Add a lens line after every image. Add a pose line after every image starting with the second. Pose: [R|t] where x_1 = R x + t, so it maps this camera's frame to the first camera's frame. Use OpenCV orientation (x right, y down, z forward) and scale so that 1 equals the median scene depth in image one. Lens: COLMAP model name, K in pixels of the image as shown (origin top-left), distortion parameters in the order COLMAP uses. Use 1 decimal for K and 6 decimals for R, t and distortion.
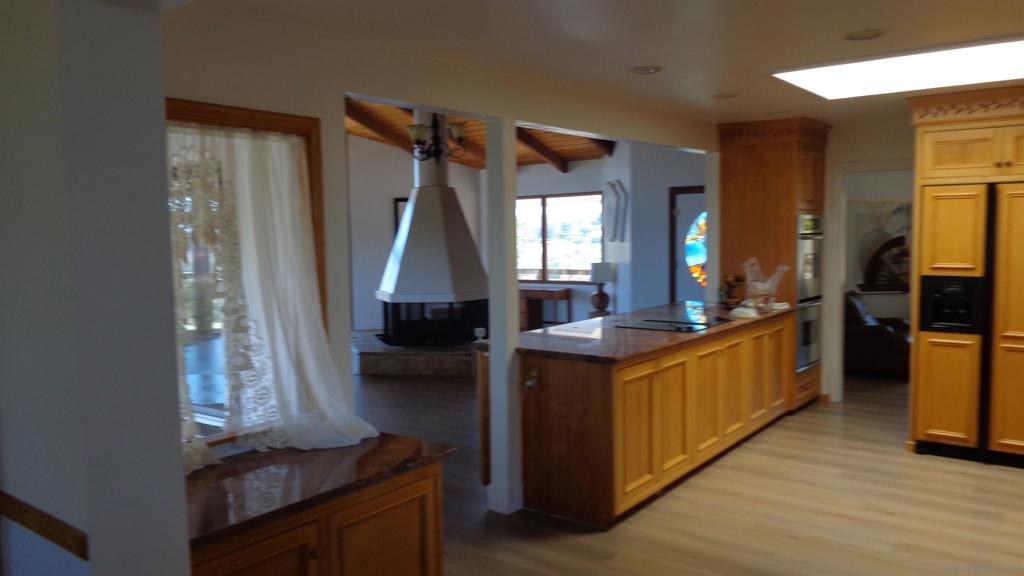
lens RADIAL K [[770.0, 0, 512.0], [0, 770.0, 288.0], [0, 0, 1]] dist [0.011747, -0.000019]
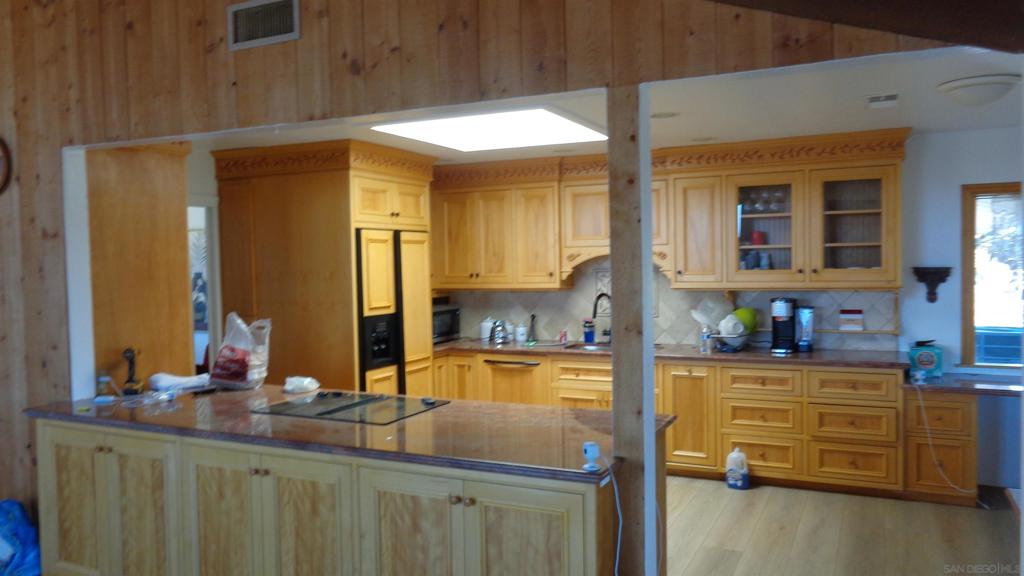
lens RADIAL K [[770.0, 0, 512.0], [0, 770.0, 288.0], [0, 0, 1]] dist [0.011747, -0.000019]
pose [[-0.203172, -0.019888, 0.978941, -0.519445], [0.102593, 0.993858, 0.041483, -0.078960], [-0.973754, 0.108861, -0.199883, 1.053063]]
